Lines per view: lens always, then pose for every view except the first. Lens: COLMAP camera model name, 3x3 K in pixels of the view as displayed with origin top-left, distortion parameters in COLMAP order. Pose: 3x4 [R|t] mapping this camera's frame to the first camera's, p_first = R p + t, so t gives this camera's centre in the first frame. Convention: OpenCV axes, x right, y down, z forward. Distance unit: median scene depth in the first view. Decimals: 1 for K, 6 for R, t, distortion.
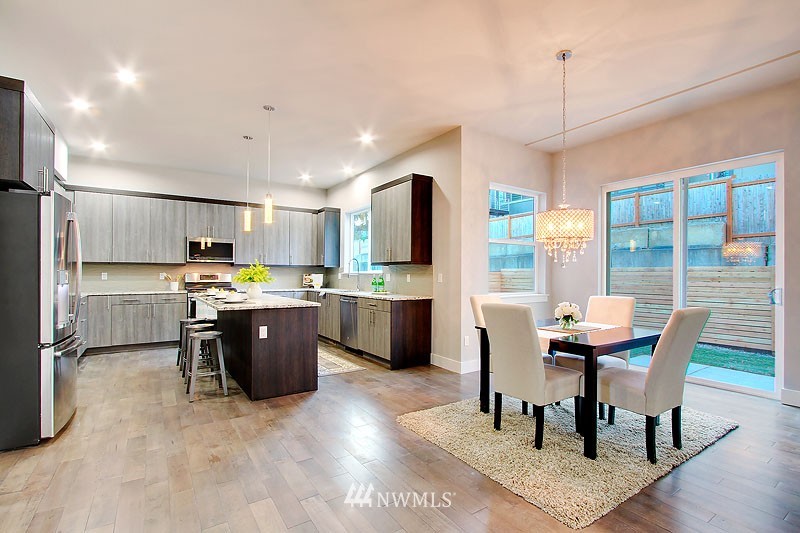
lens RADIAL K [[382.8, 0, 399.1], [0, 382.8, 275.7], [0, 0, 1]] dist [-0.014799, 0.000026]
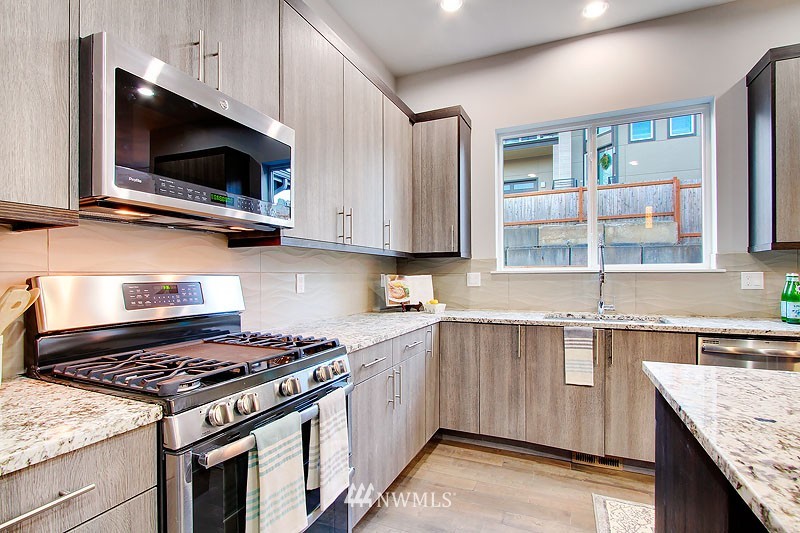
lens RADIAL K [[382.8, 0, 399.1], [0, 382.8, 275.7], [0, 0, 1]] dist [-0.014799, 0.000026]
pose [[0.853593, -0.010428, 0.520836, -0.484408], [0.008853, 0.999946, 0.005511, -0.006370], [-0.520865, -0.000093, 0.853639, 0.734809]]
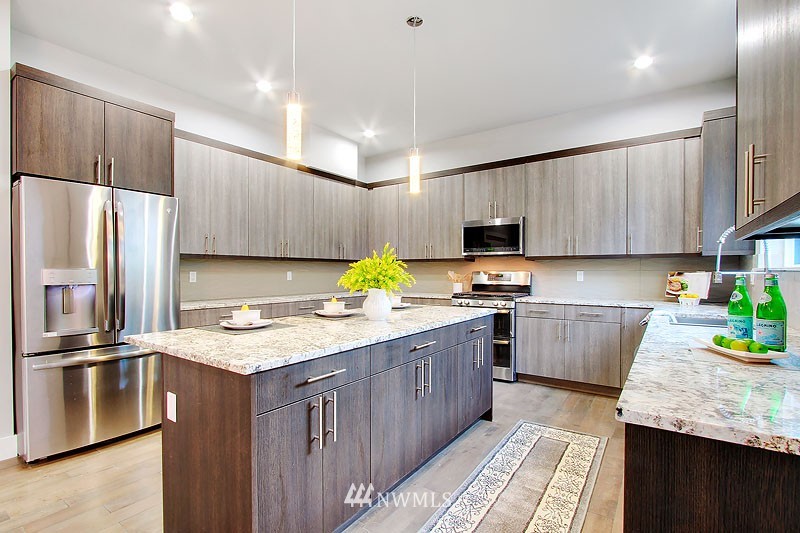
lens RADIAL K [[382.8, 0, 399.1], [0, 382.8, 275.7], [0, 0, 1]] dist [-0.014799, 0.000026]
pose [[0.366807, 0.005354, -0.930282, 0.074342], [-0.000284, 0.999984, 0.005643, -0.002528], [0.930297, -0.001806, 0.366802, 0.559066]]
